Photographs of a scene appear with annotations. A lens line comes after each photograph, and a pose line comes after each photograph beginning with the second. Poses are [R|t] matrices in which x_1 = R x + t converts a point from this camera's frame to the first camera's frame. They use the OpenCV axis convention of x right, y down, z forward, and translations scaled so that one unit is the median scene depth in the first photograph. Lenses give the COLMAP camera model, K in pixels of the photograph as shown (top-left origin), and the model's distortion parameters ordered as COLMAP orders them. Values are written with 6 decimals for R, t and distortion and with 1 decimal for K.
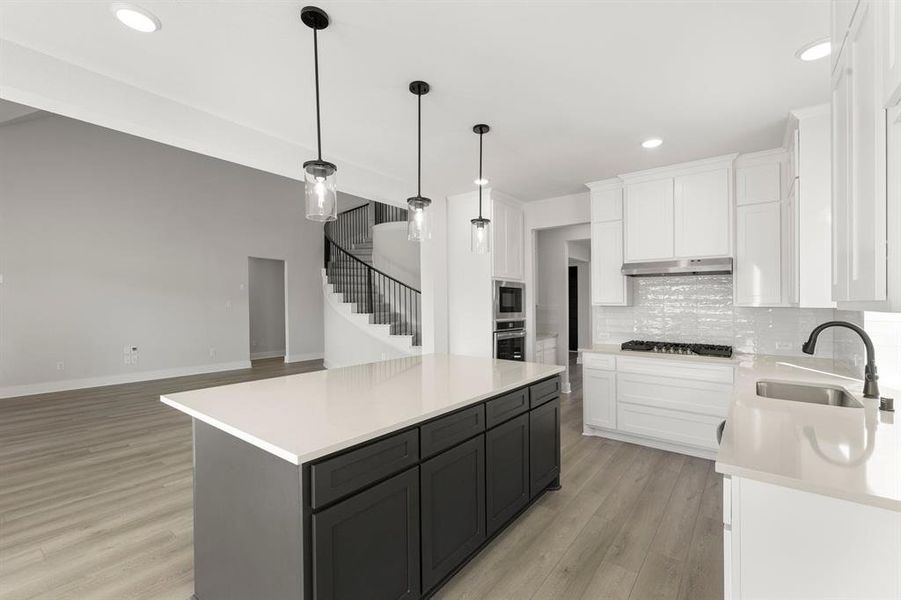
lens RADIAL K [[388.9, 0, 437.1], [0, 388.9, 287.0], [0, 0, 1]] dist [-0.001148, -0.000244]
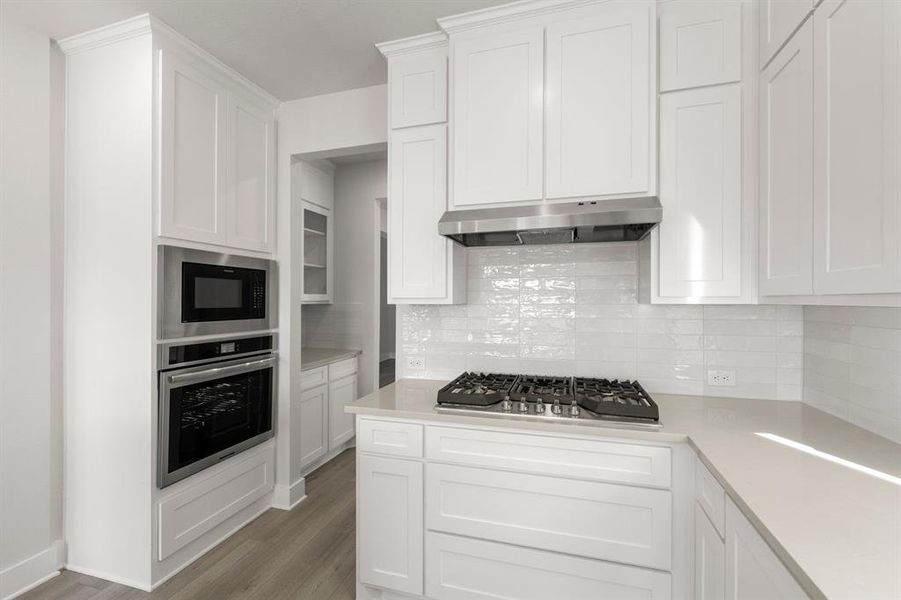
lens RADIAL K [[388.9, 0, 449.3], [0, 388.9, 299.3], [0, 0, 1]] dist [-0.001148, -0.000244]
pose [[0.926225, -0.005856, 0.376926, 0.339782], [-0.008517, 0.999299, 0.036454, 0.028185], [-0.376875, -0.036975, 0.925526, 0.625815]]
